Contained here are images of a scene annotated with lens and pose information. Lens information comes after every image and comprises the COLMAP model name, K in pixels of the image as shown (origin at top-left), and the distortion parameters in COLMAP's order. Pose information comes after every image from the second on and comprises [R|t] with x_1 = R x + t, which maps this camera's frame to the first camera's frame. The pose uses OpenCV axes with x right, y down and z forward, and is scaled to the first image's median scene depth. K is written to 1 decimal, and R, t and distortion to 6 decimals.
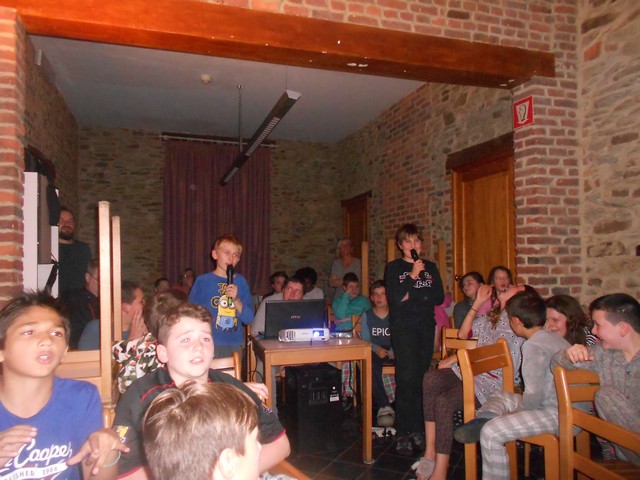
lens RADIAL K [[502.5, 0, 318.2], [0, 502.5, 246.6], [0, 0, 1]] dist [0.005633, 0.002411]
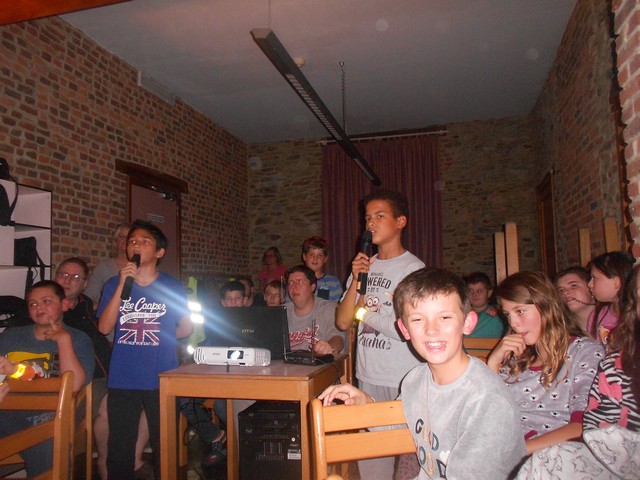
lens RADIAL K [[502.5, 0, 320.5], [0, 502.5, 244.6], [0, 0, 1]] dist [0.005633, 0.002411]
pose [[0.831444, -0.059537, -0.552410, 0.286697], [0.035560, 0.997906, -0.054028, 0.037541], [0.554469, 0.025278, 0.831820, 0.289929]]
